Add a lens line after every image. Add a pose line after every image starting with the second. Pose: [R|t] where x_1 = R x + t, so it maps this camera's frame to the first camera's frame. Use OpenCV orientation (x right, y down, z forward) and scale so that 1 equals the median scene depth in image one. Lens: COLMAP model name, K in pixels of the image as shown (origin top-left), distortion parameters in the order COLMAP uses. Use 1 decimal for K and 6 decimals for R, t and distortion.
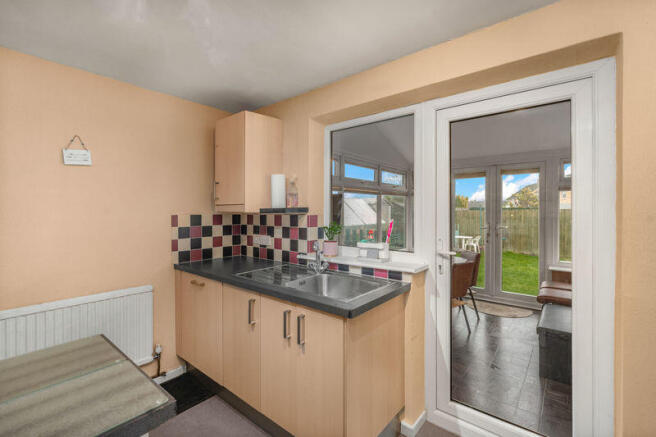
lens RADIAL K [[291.6, 0, 322.9], [0, 291.6, 207.9], [0, 0, 1]] dist [0.003220, -0.000217]
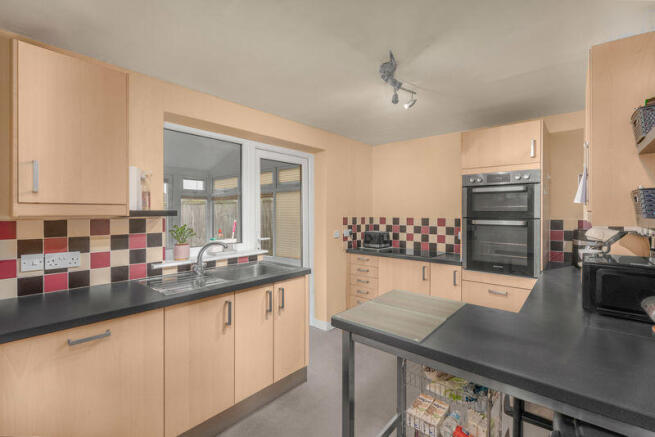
lens RADIAL K [[291.1, 0, 329.5], [0, 291.1, 218.3], [0, 0, 1]] dist [0.003220, -0.000217]
pose [[-0.005338, -0.018578, 0.999813, -0.957832], [-0.015439, 0.999710, 0.018494, 0.000750], [-0.999867, -0.015337, -0.005623, 0.504391]]
